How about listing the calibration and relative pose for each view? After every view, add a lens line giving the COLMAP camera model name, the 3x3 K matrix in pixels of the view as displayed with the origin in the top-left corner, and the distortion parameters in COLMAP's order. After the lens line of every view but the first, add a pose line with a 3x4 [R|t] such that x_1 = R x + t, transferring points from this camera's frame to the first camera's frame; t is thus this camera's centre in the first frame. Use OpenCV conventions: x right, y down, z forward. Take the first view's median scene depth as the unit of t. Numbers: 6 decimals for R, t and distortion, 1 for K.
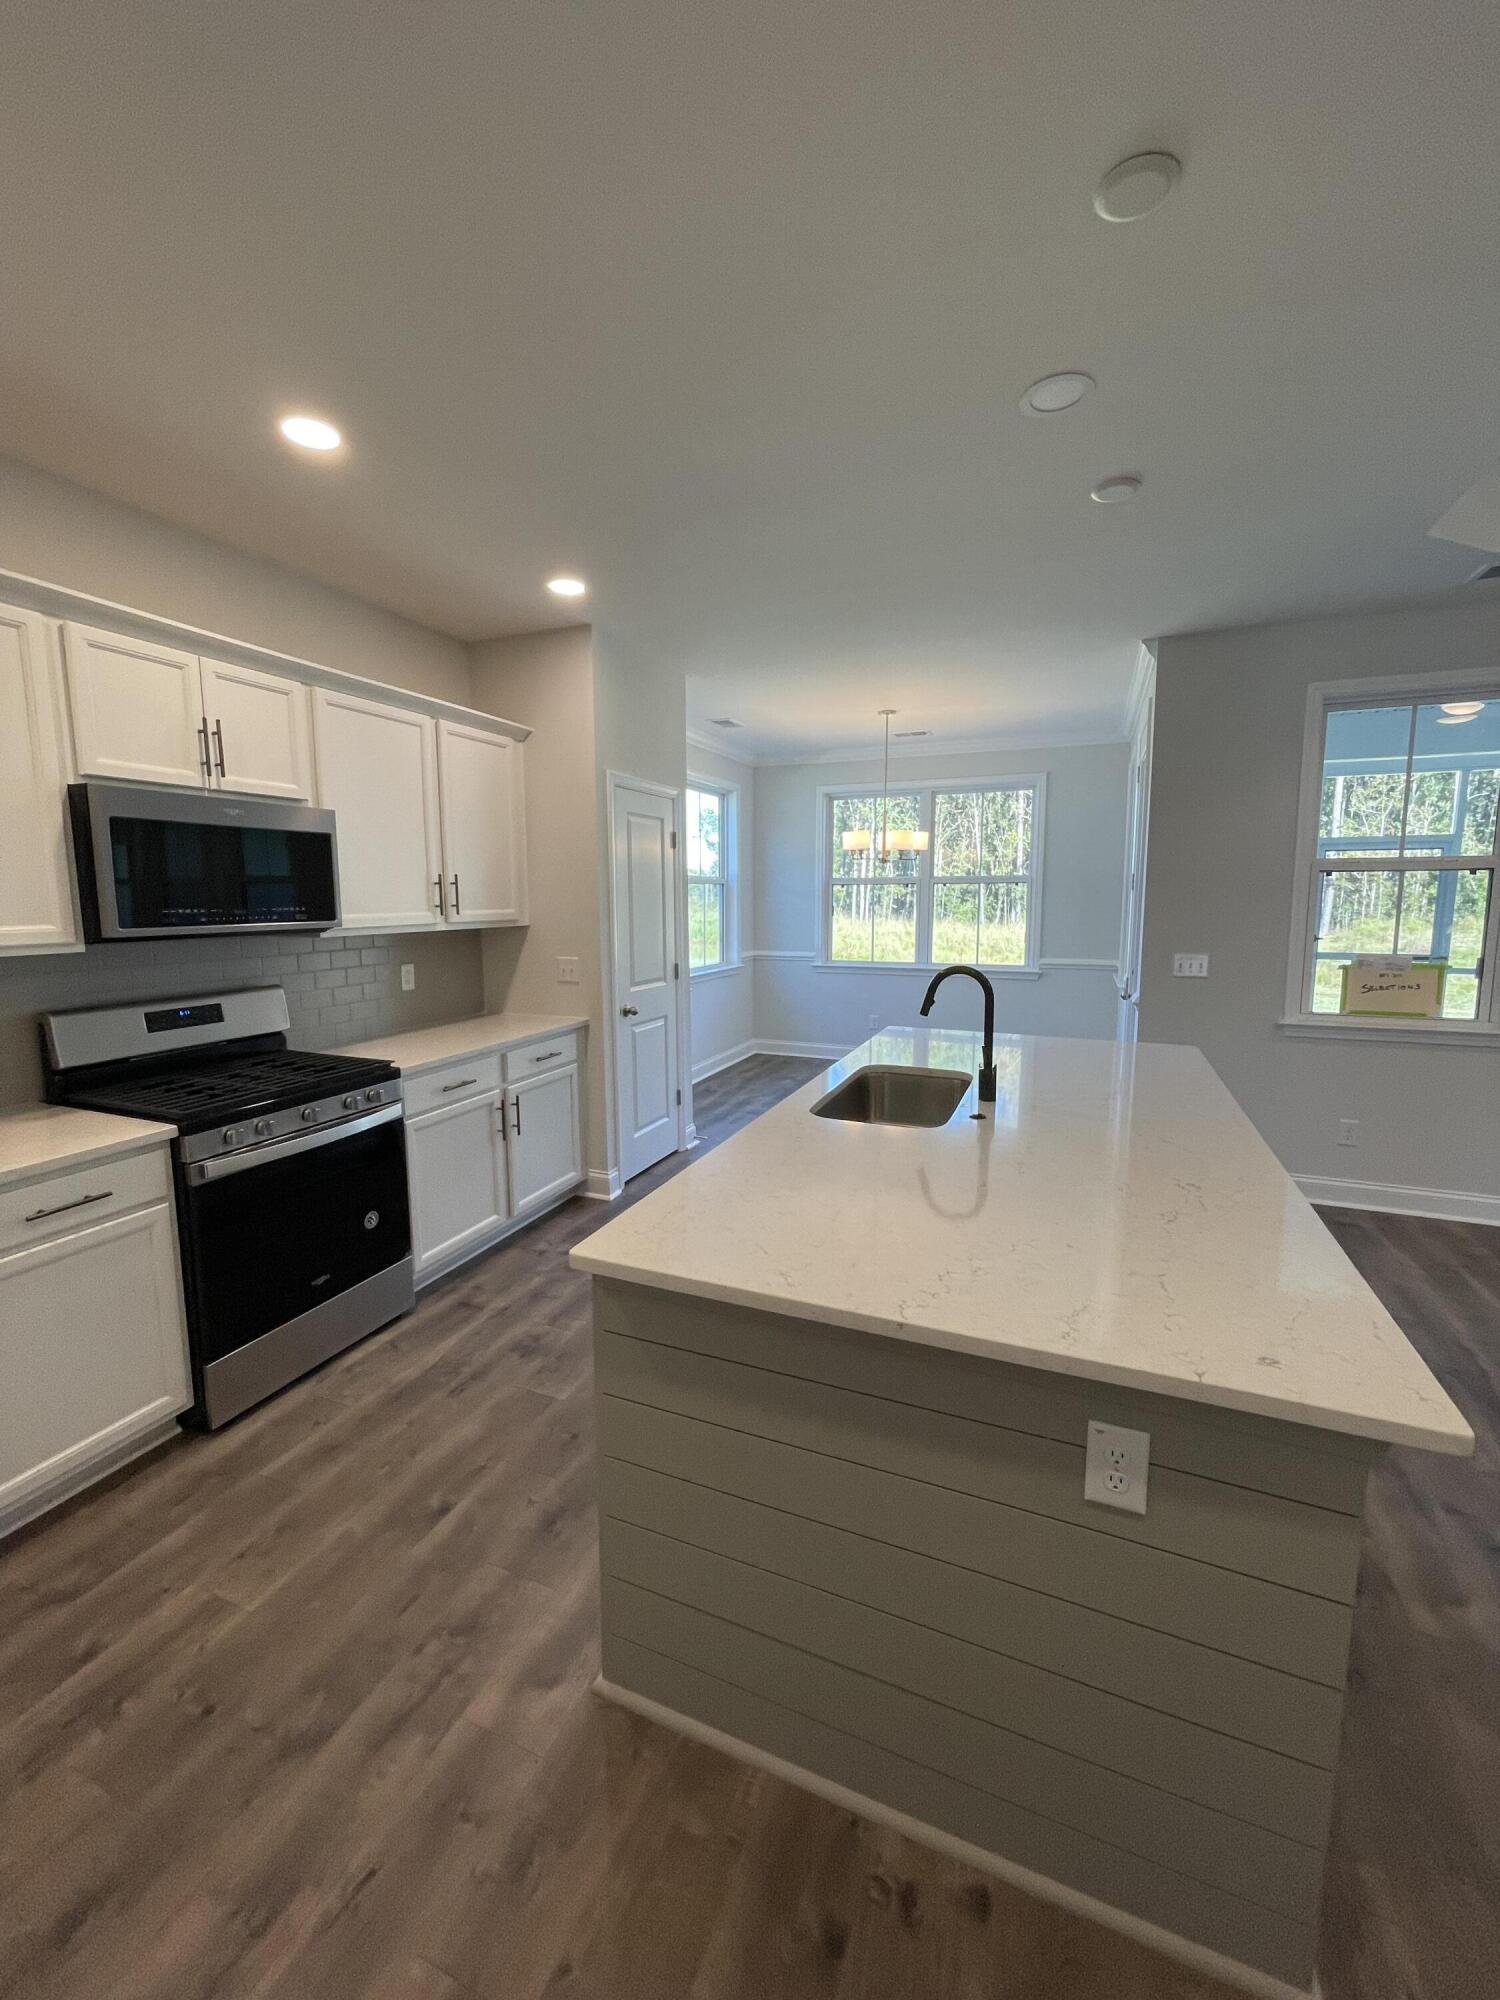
lens RADIAL K [[808.5, 0, 745.8], [0, 808.5, 1001.0], [0, 0, 1]] dist [-0.001547, 0.000060]
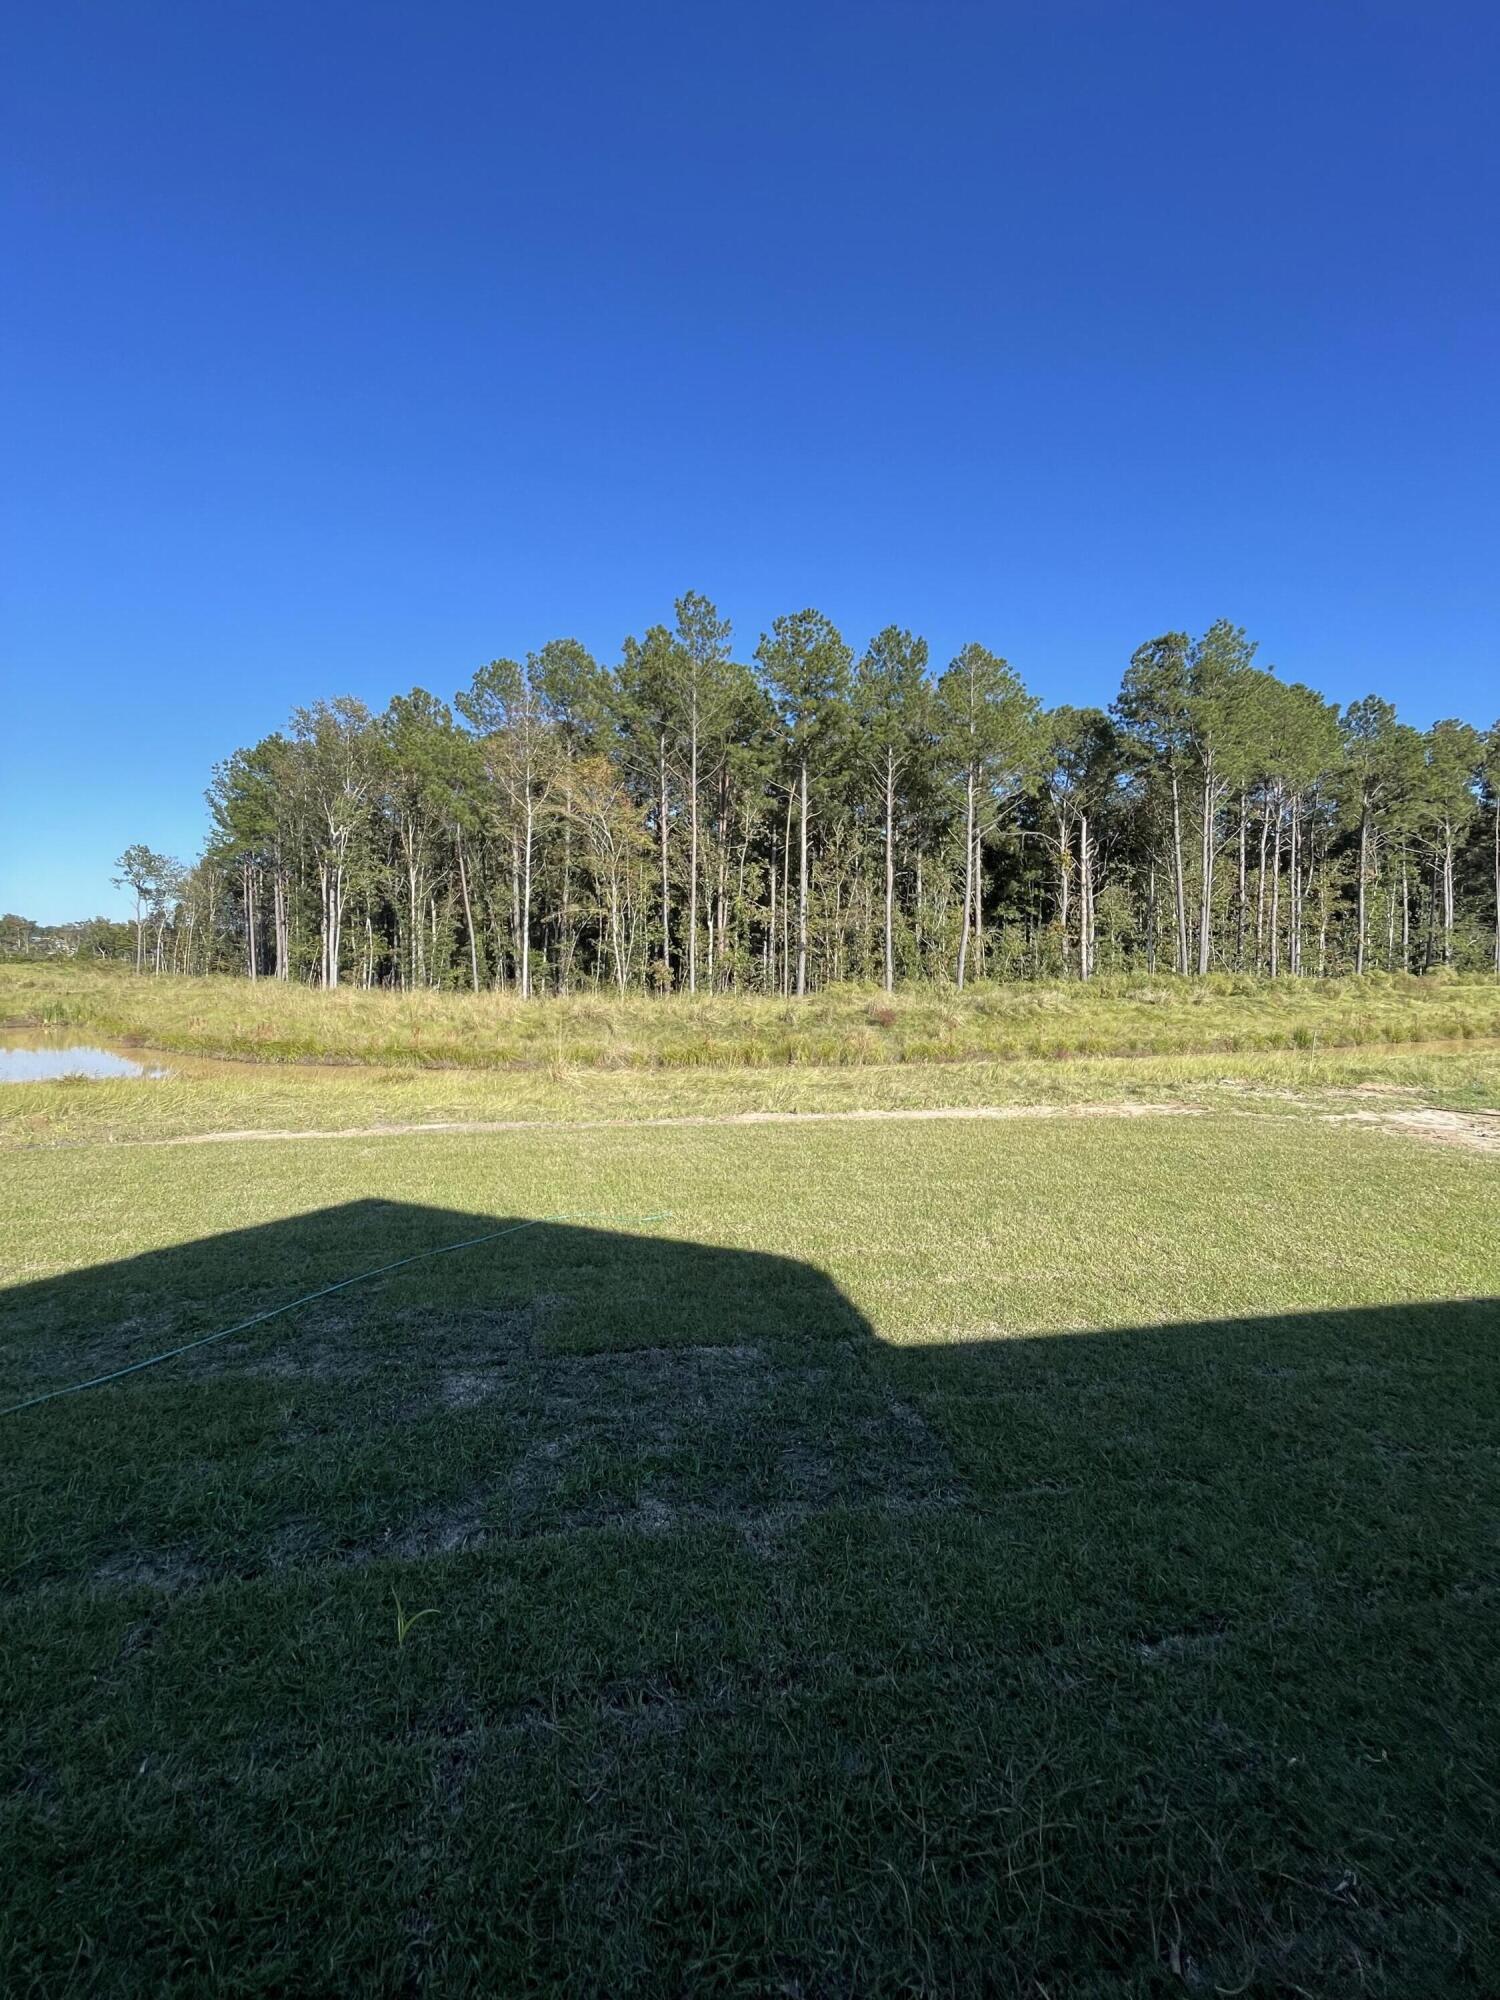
lens RADIAL K [[803.9, 0, 748.7], [0, 803.9, 995.5], [0, 0, 1]] dist [0.000552, 0.000001]
pose [[0.846262, -0.020268, 0.532381, 0.099496], [0.064974, 0.995743, -0.065374, -0.018867], [-0.528790, 0.089914, 0.843977, 0.148872]]
